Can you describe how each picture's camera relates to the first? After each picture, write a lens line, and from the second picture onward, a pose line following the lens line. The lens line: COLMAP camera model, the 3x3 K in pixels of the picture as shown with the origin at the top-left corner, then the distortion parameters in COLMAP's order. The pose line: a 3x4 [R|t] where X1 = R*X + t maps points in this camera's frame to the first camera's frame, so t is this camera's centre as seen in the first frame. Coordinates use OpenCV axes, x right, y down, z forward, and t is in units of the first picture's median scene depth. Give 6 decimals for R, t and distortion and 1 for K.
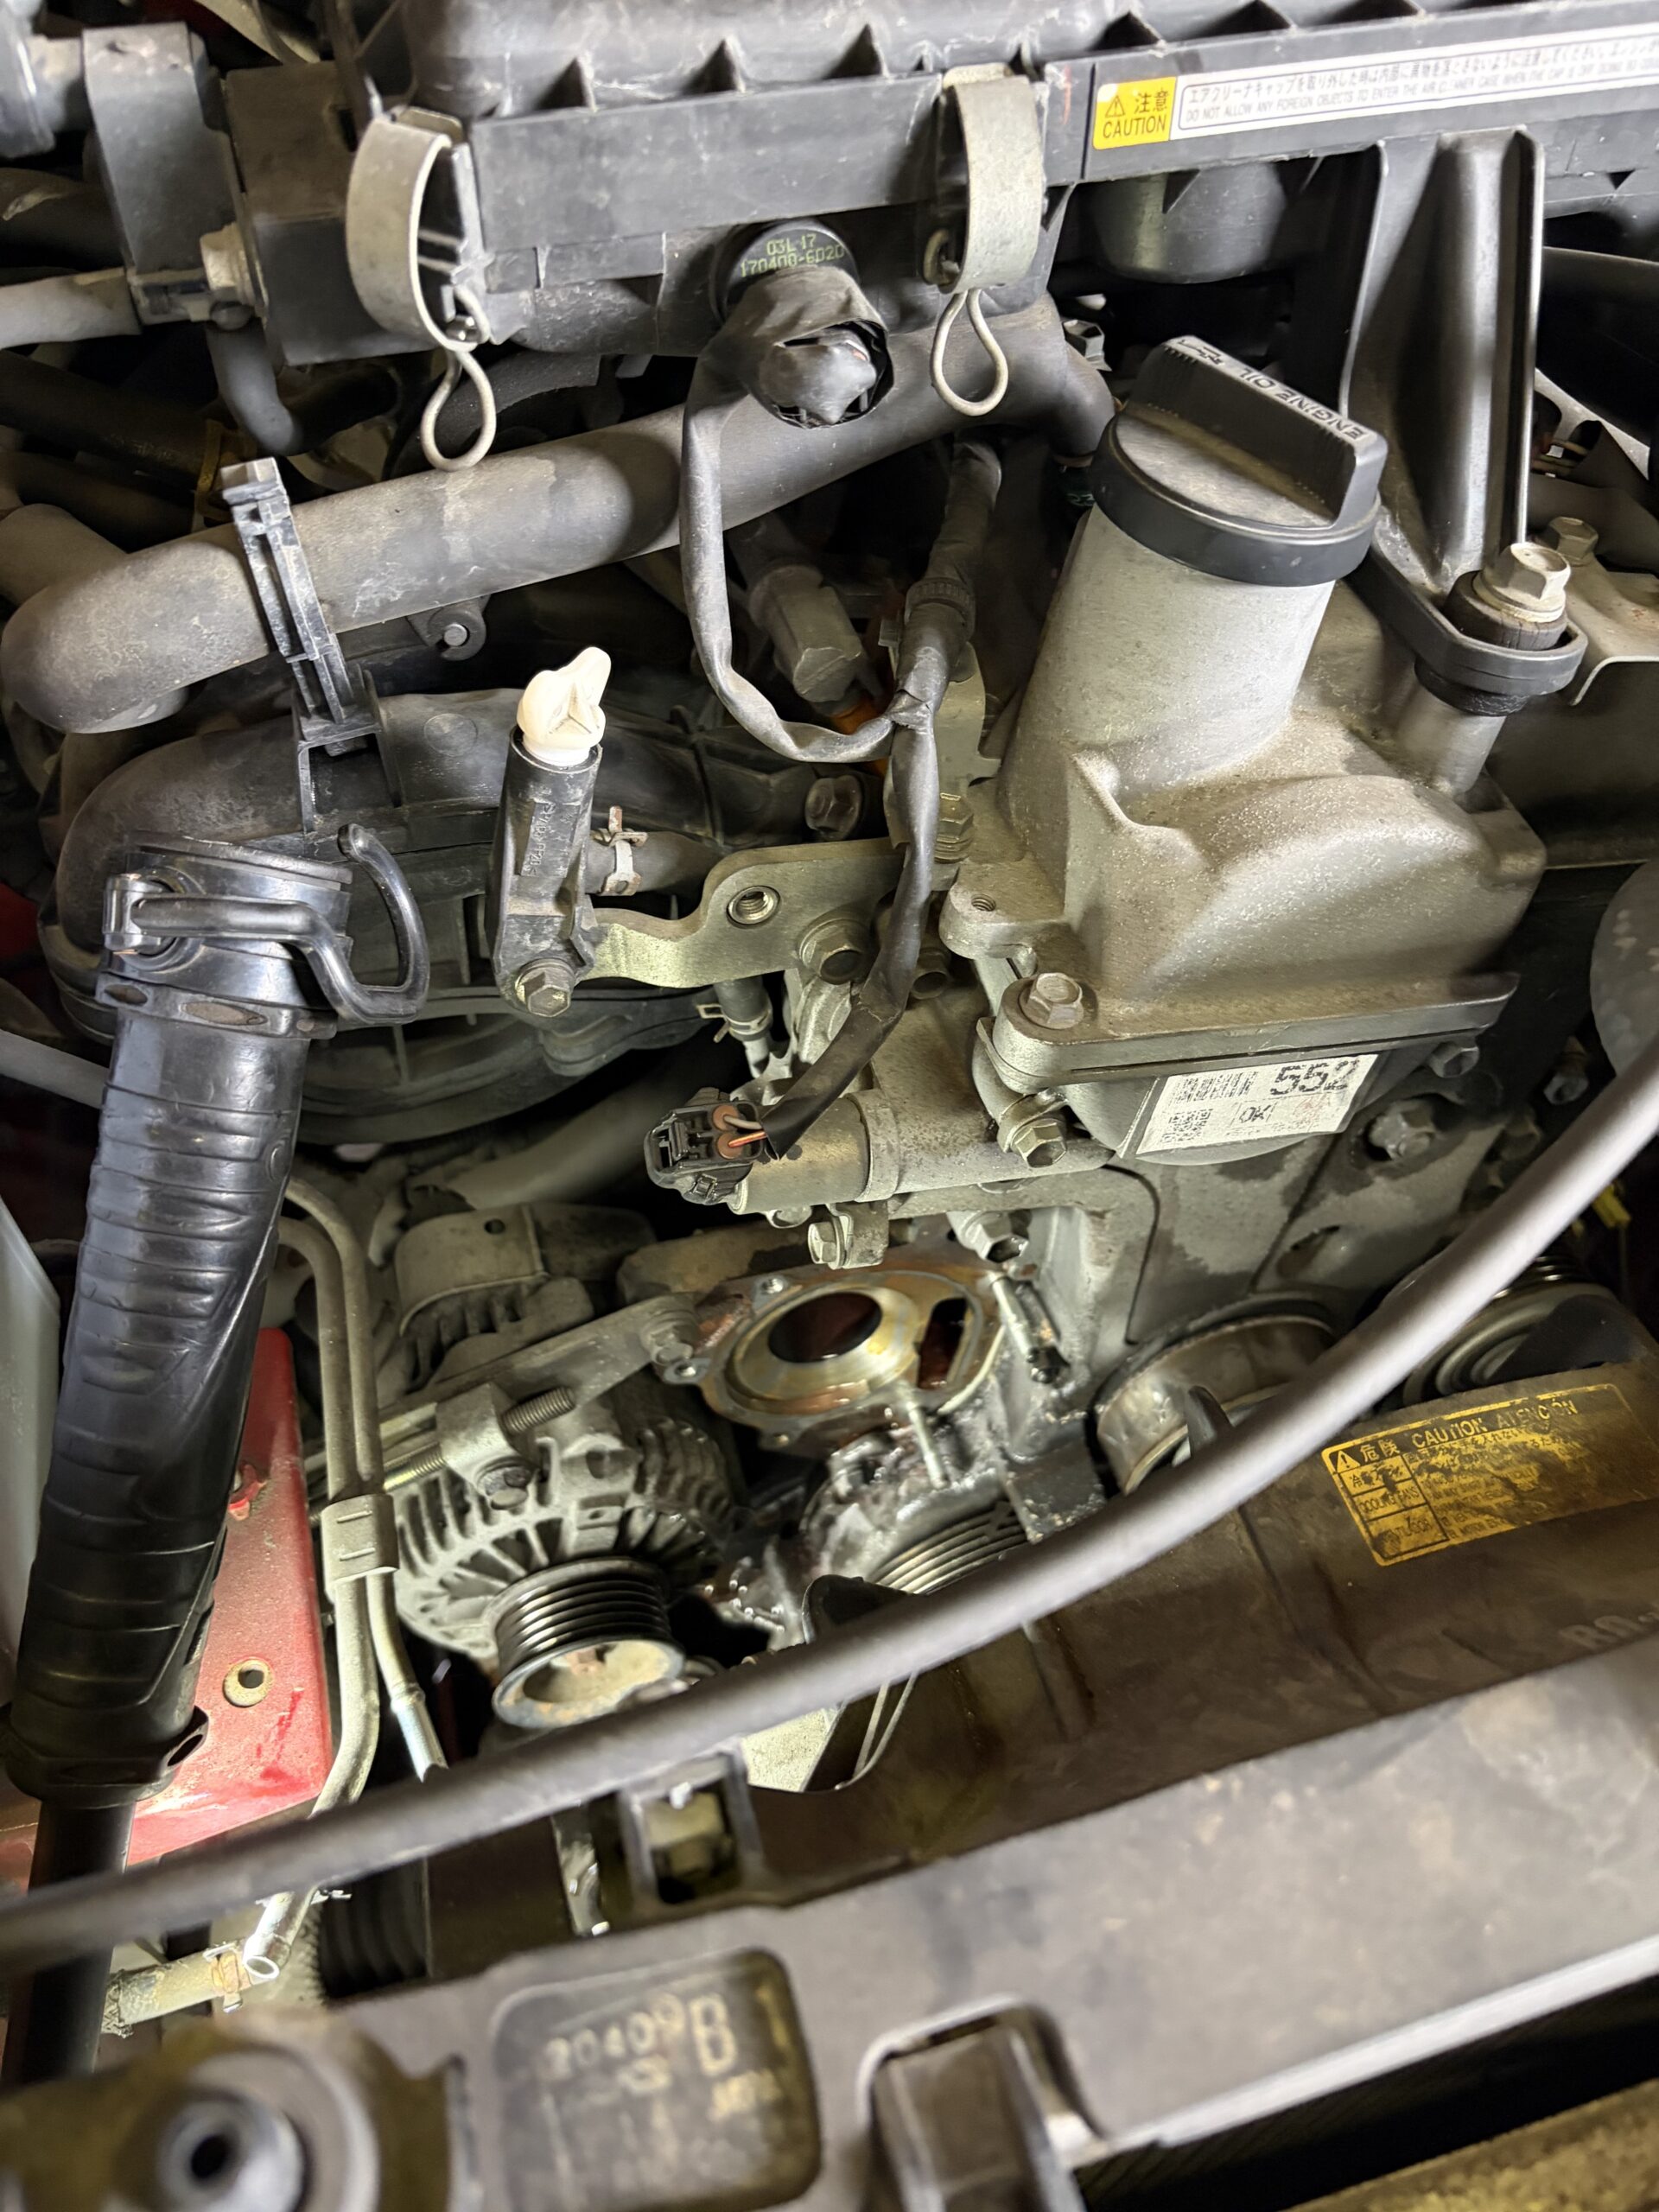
lens RADIAL K [[1679.9, 0, 829.4], [0, 1679.9, 1128.0], [0, 0, 1]] dist [0.040771, 0.003085]
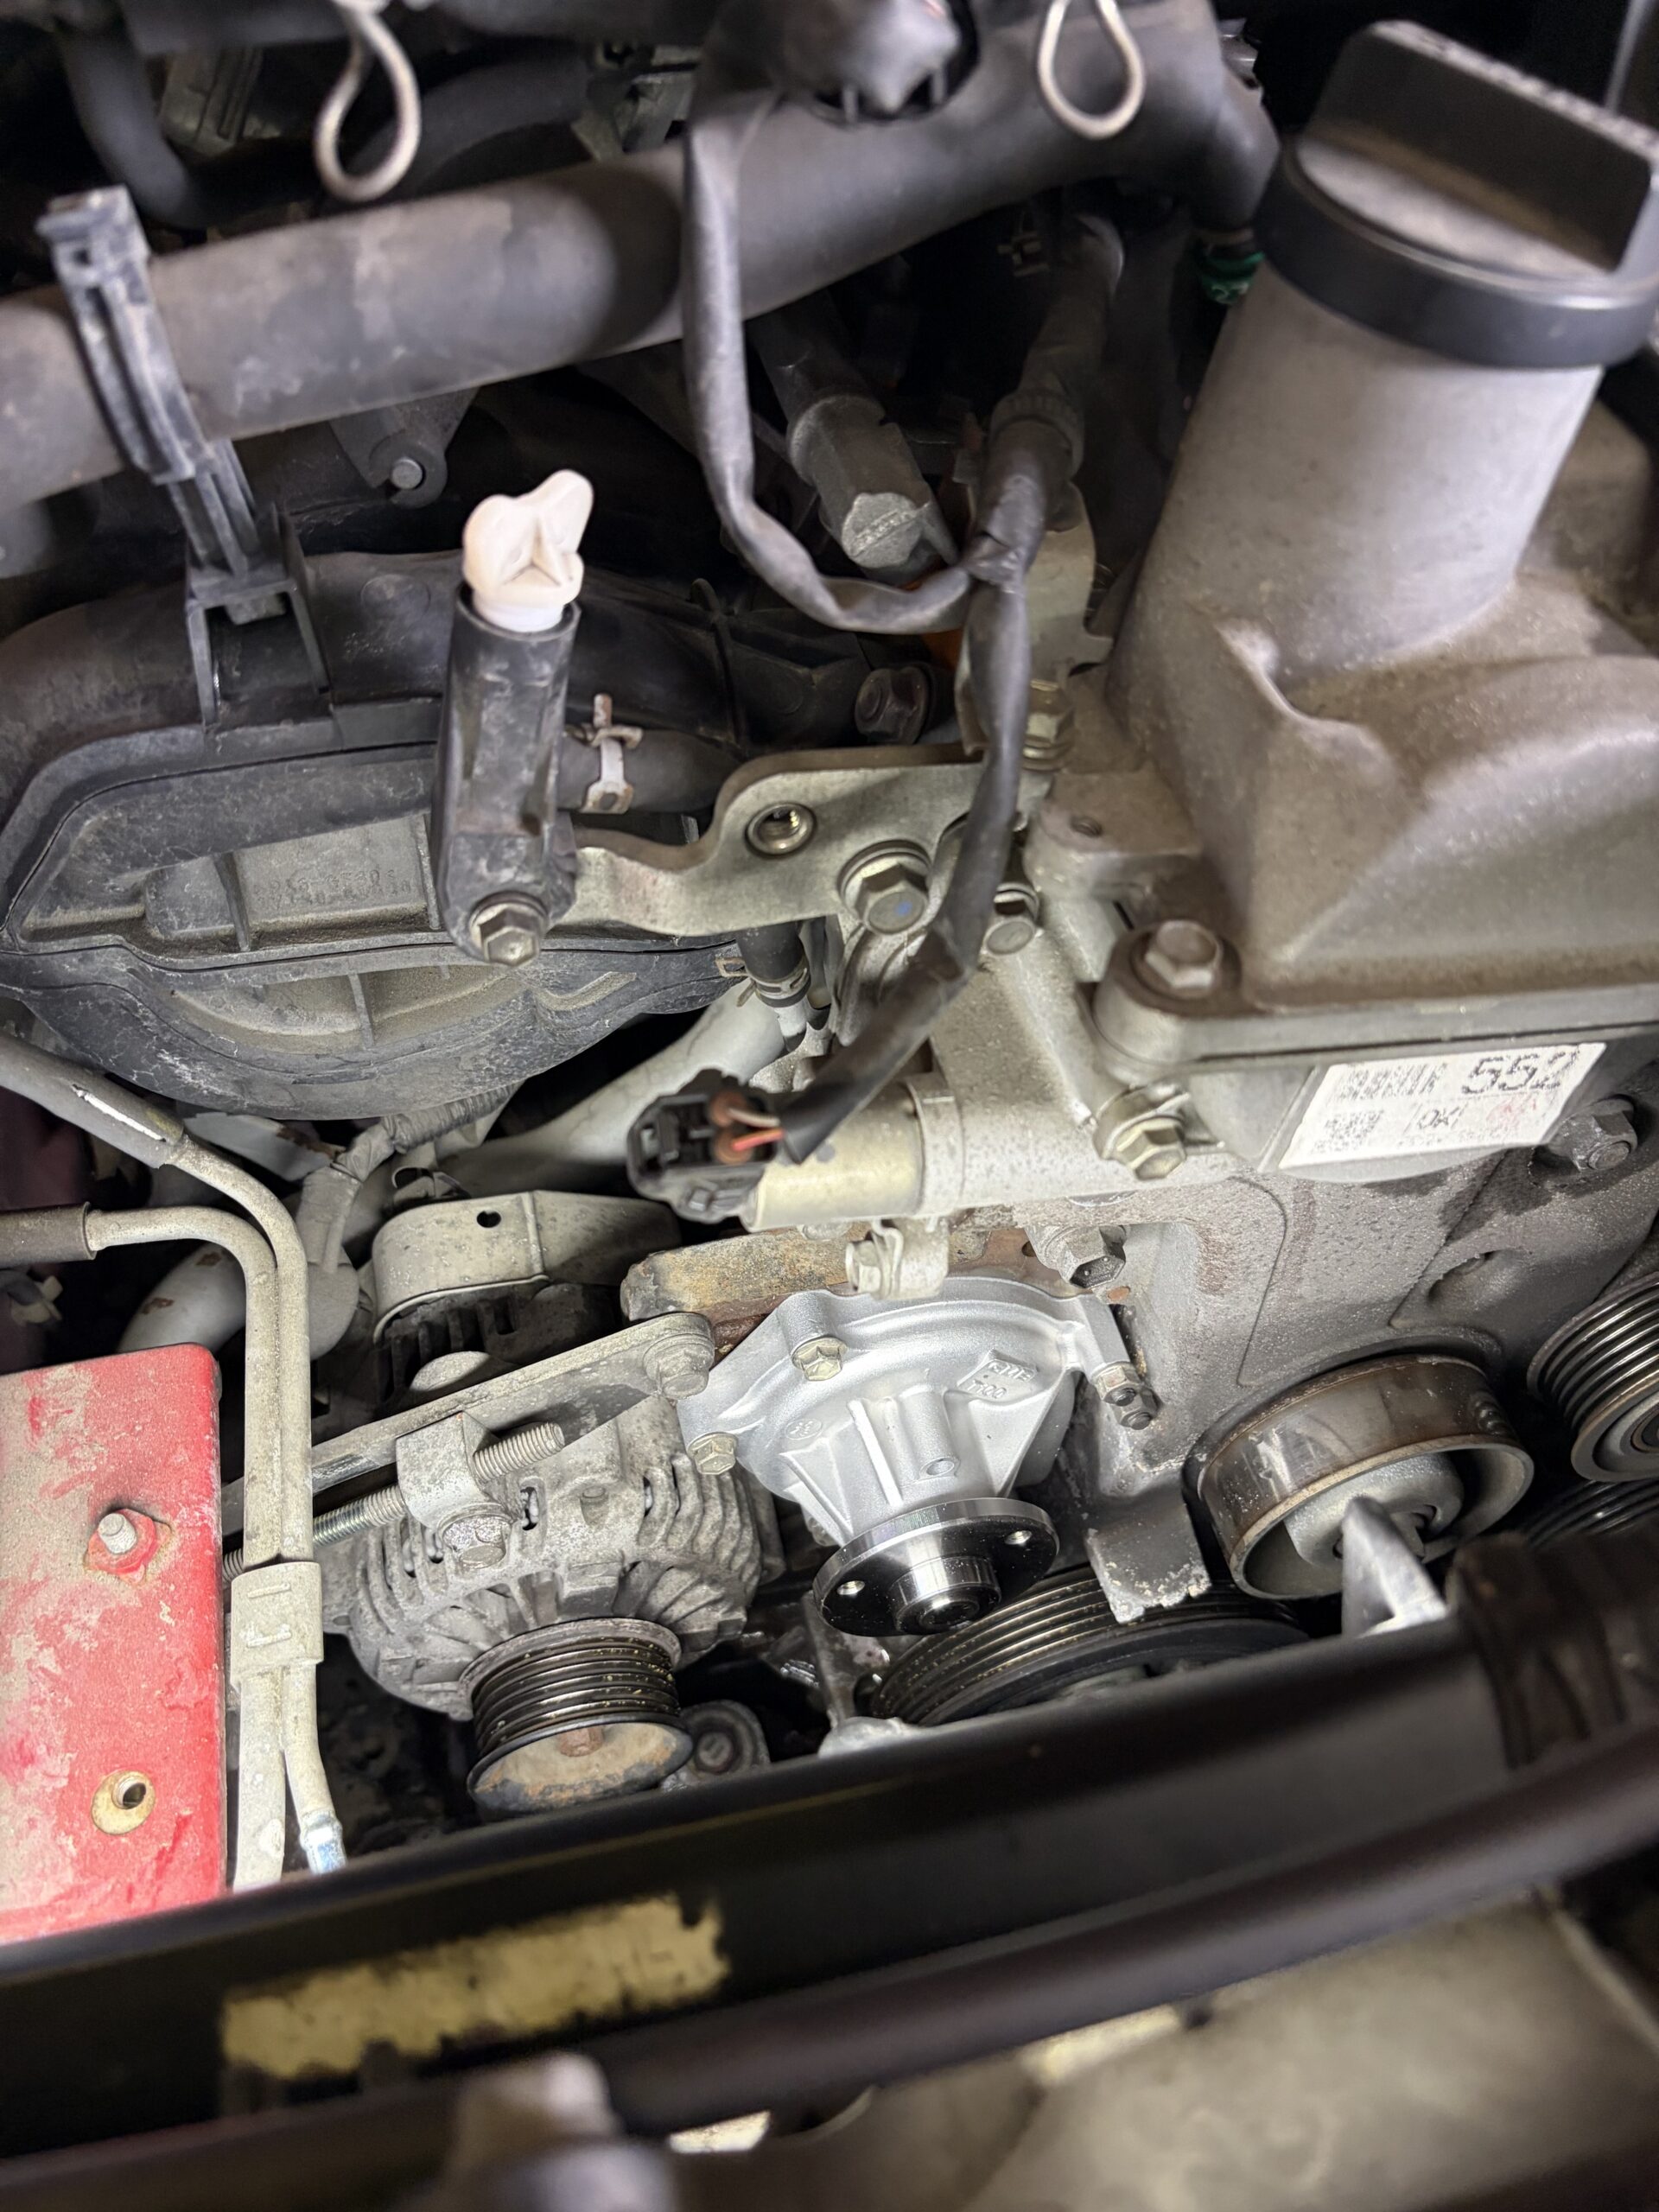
lens RADIAL K [[1672.0, 0, 829.5], [0, 1672.0, 1106.0], [0, 0, 1]] dist [0.001445, 0.009903]
pose [[0.998680, 0.025790, -0.044425, 0.014538], [-0.025550, 0.999656, 0.005966, -0.012262], [0.044564, -0.004823, 0.998995, 0.255453]]
